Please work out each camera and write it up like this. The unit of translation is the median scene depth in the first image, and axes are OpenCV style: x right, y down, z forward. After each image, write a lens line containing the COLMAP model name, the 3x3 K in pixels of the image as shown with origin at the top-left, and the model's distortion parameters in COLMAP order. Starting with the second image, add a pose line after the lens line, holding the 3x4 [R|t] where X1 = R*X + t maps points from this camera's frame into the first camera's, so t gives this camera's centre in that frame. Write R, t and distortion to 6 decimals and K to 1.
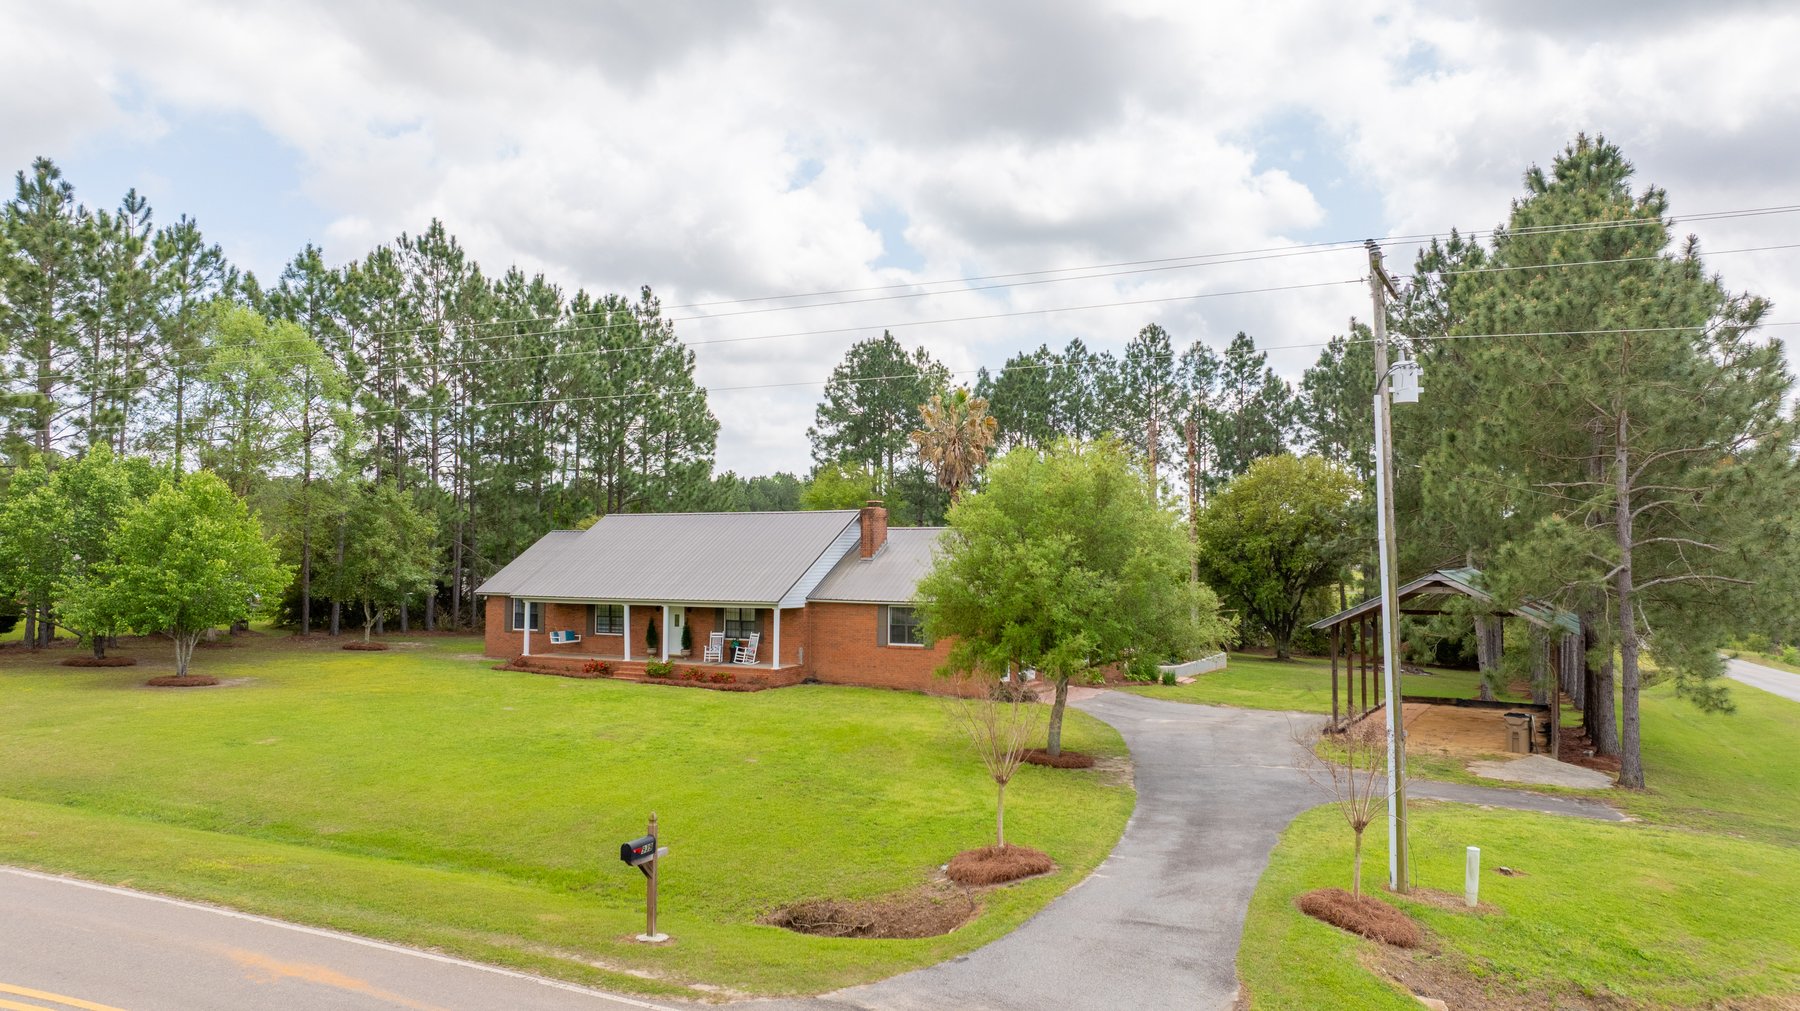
lens RADIAL K [[1270.6, 0, 912.2], [0, 1270.6, 507.8], [0, 0, 1]] dist [-0.008024, 0.000380]
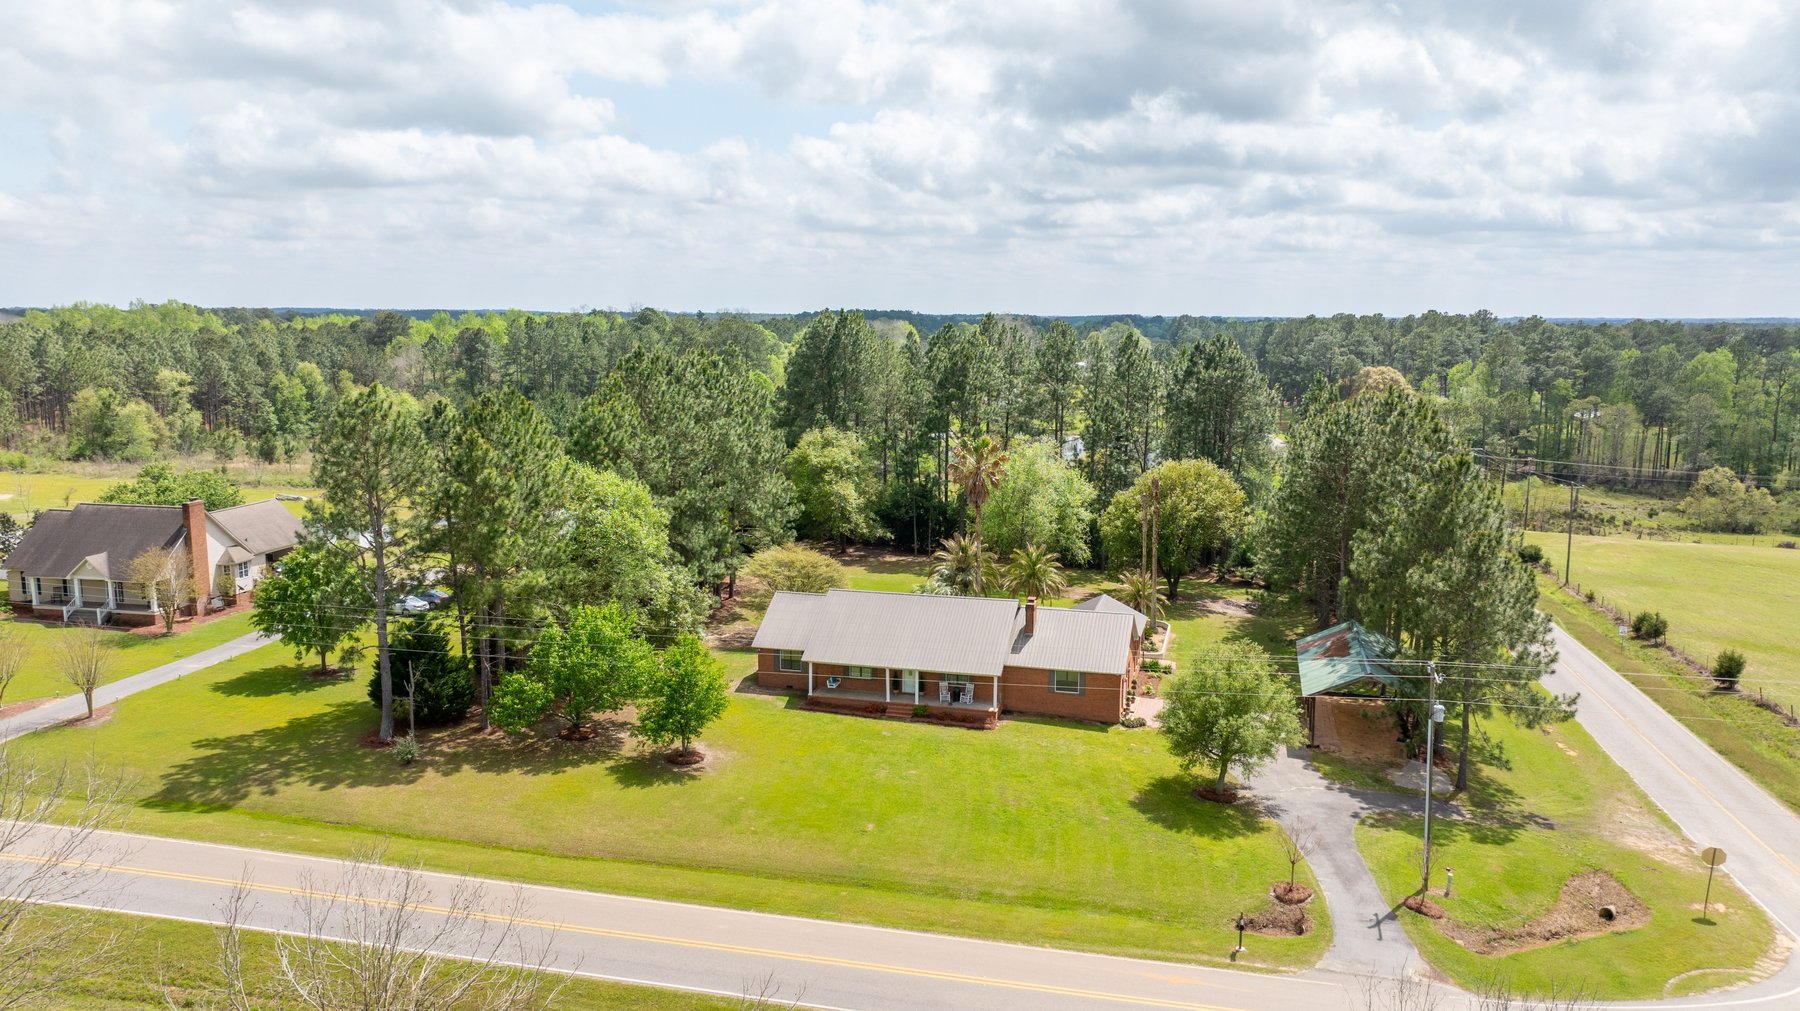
lens RADIAL K [[1270.6, 0, 912.2], [0, 1270.6, 507.8], [0, 0, 1]] dist [-0.008024, 0.000380]
pose [[0.974351, -0.037701, 0.221852, -0.451271], [-0.004921, 0.982060, 0.188503, -0.359359], [-0.224978, -0.184760, 0.956686, -0.437325]]
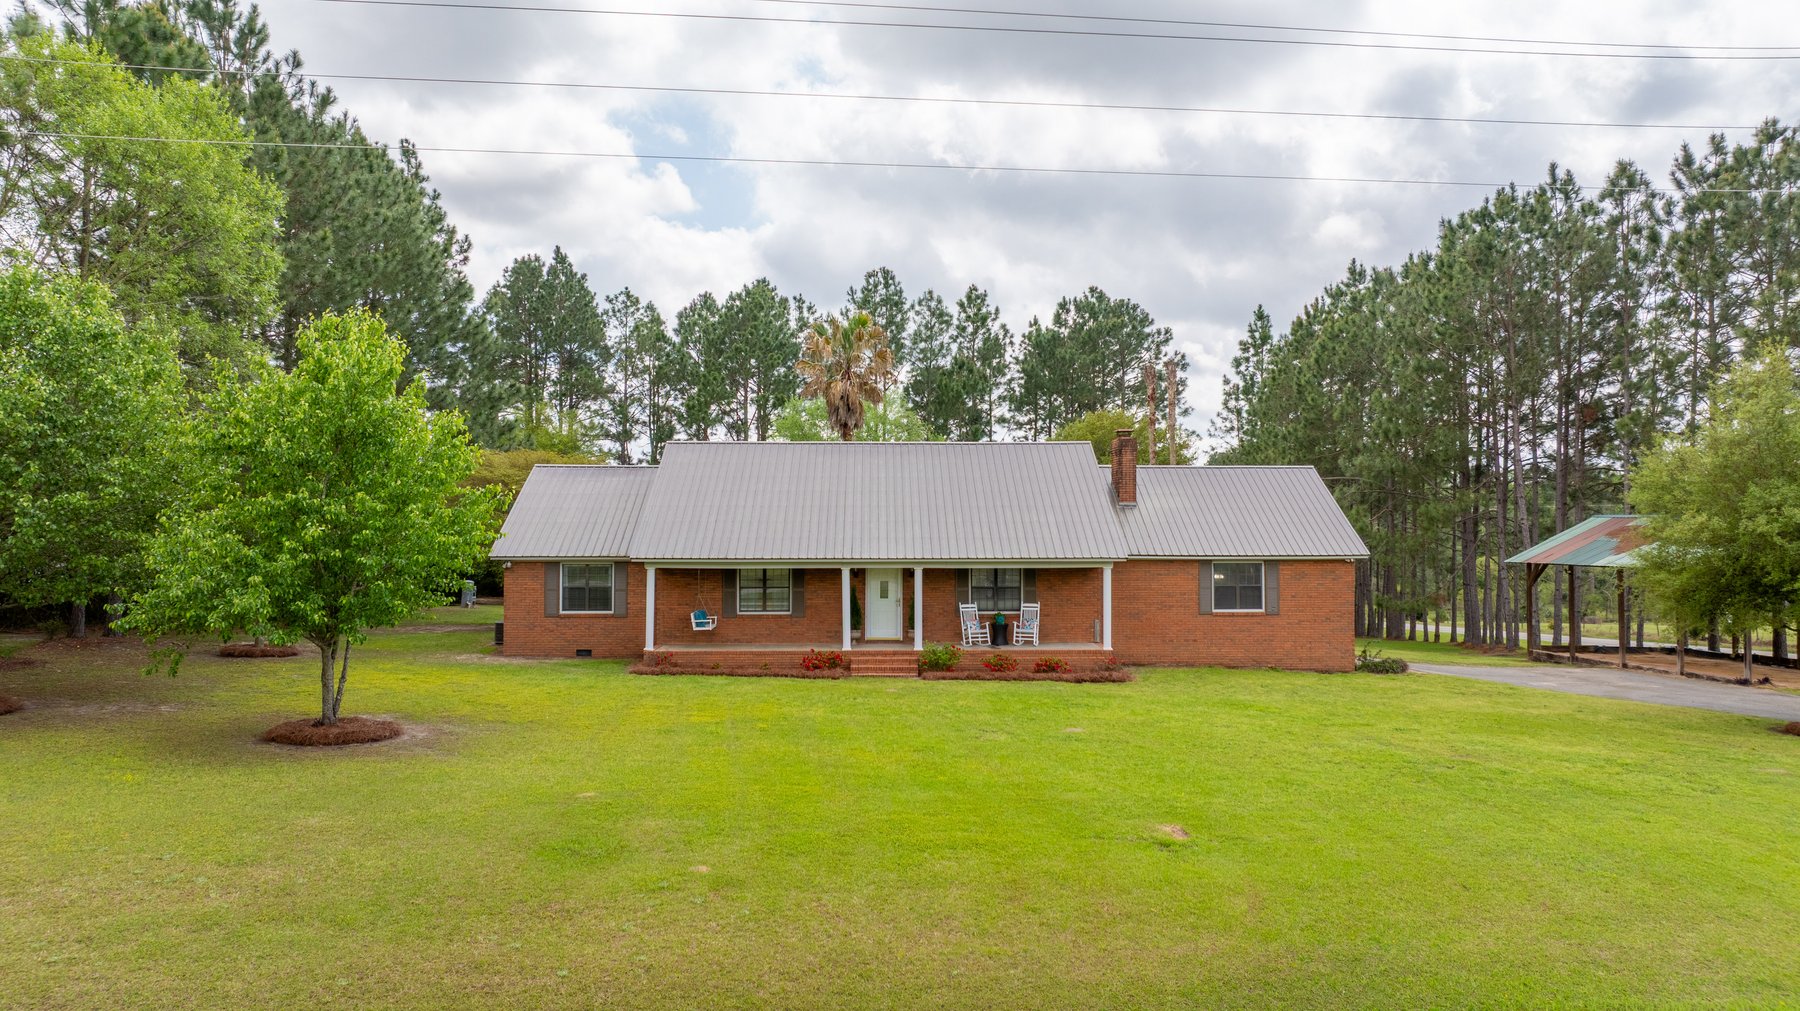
lens RADIAL K [[1259.0, 0, 899.3], [0, 1259.0, 498.8], [0, 0, 1]] dist [-0.035738, 0.038442]
pose [[0.873365, 0.008609, 0.486990, -0.436381], [-0.015818, 0.999818, 0.010693, 0.025858], [-0.486809, -0.017042, 0.873342, 0.326125]]
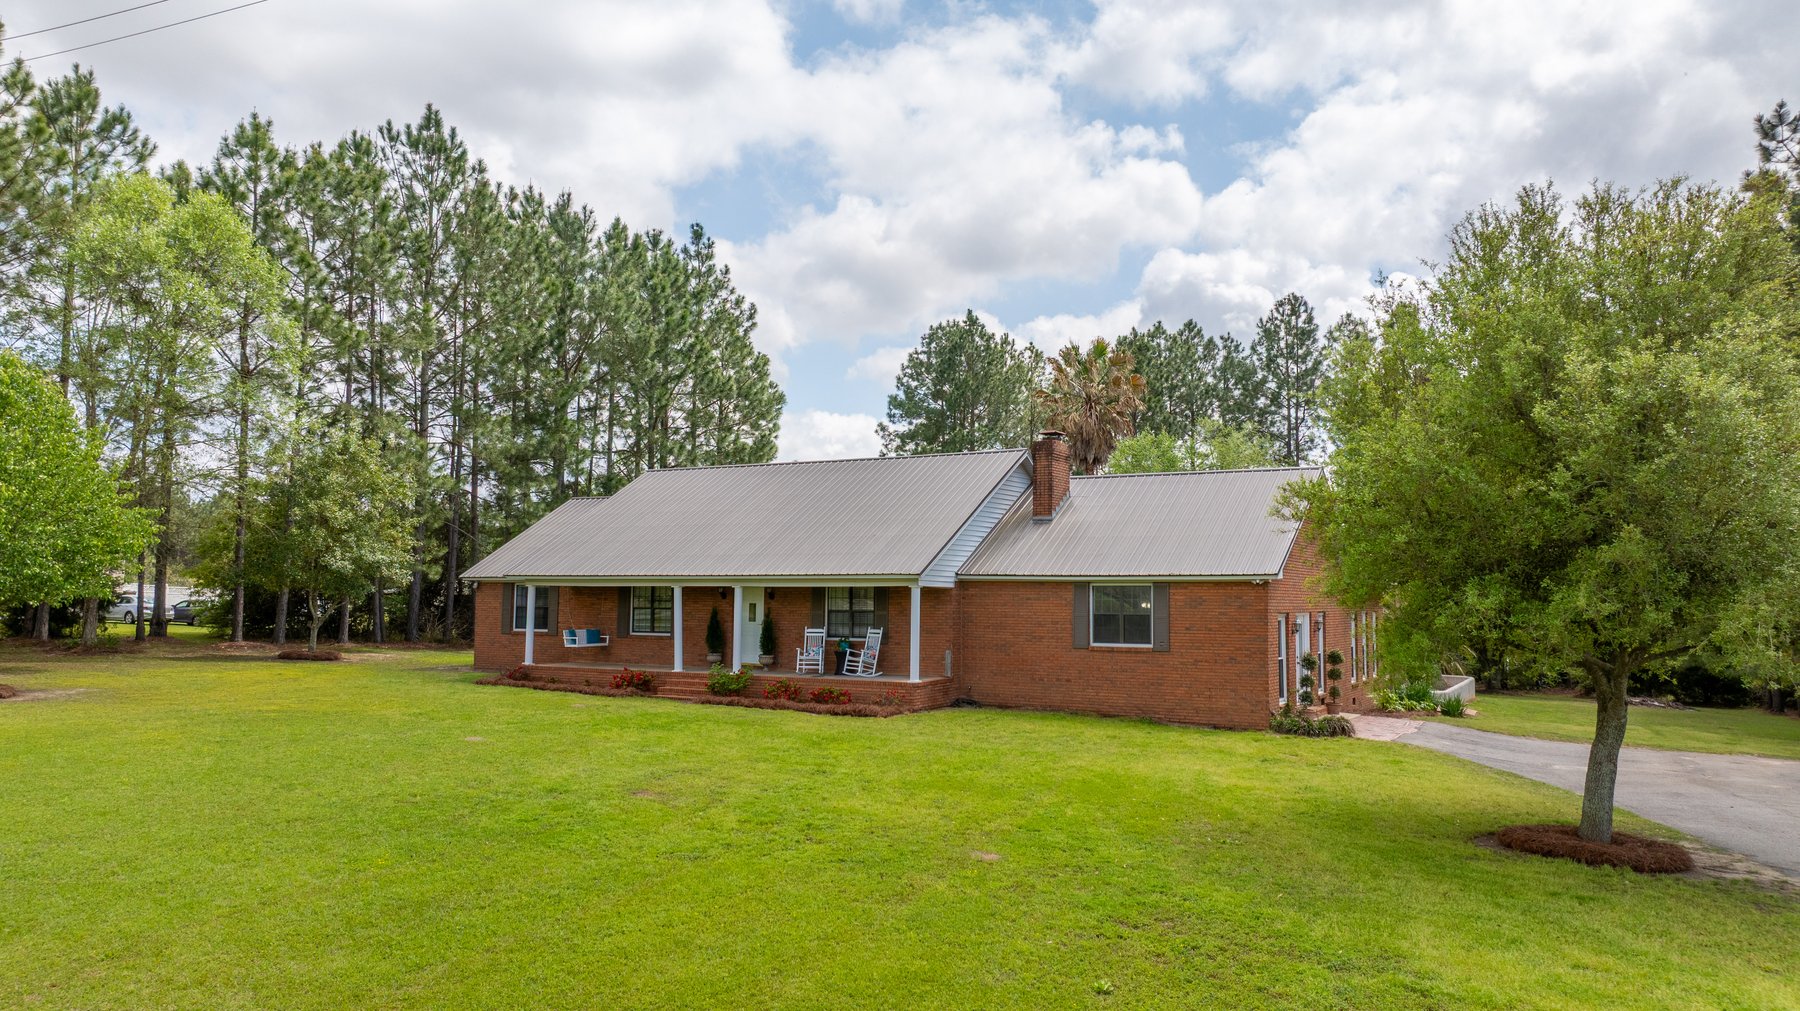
lens RADIAL K [[1268.0, 0, 913.3], [0, 1268.0, 504.8], [0, 0, 1]] dist [-0.015988, -0.001225]
pose [[0.999678, 0.002868, -0.025217, -0.070851], [-0.003808, 0.999298, -0.037282, 0.047810], [0.025093, 0.037366, 0.998987, 0.282812]]
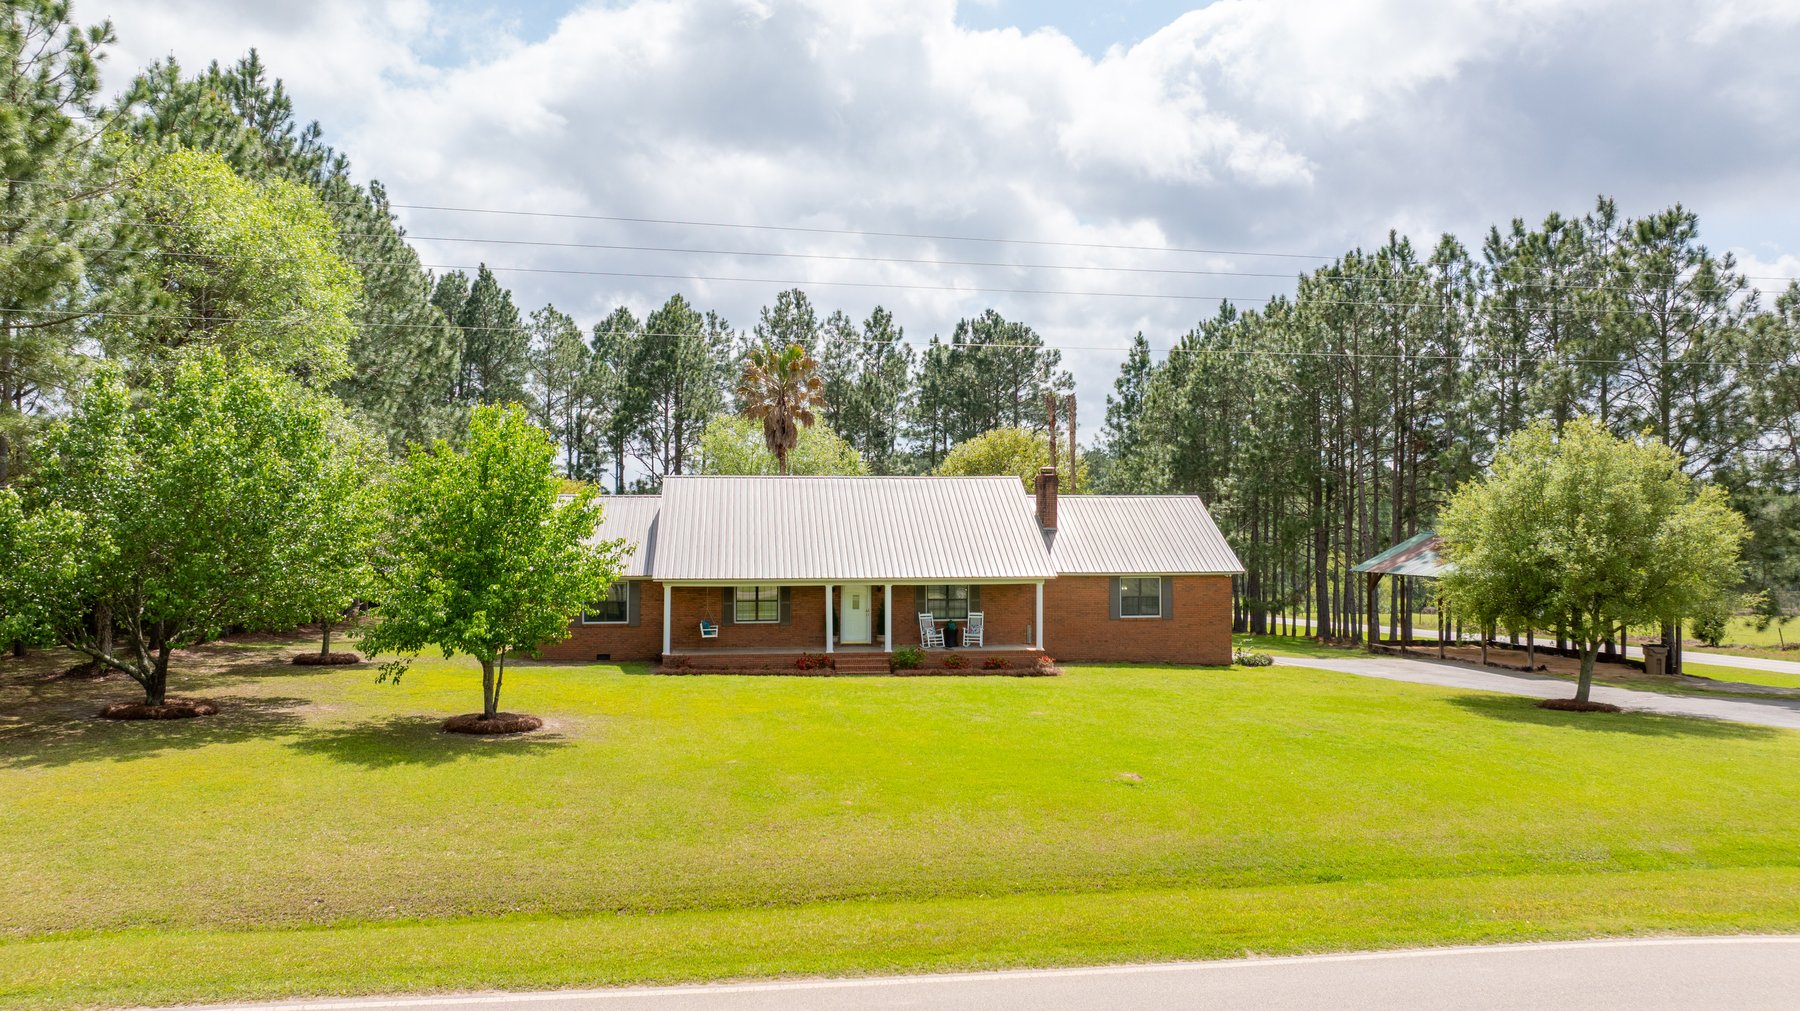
lens RADIAL K [[1259.4, 0, 900.0], [0, 1259.4, 505.5], [0, 0, 1]] dist [-0.008316, -0.025471]
pose [[0.818299, 0.003258, 0.574783, -0.545837], [-0.018711, 0.999605, 0.020973, 0.004639], [-0.574488, -0.027917, 0.818037, 0.245799]]
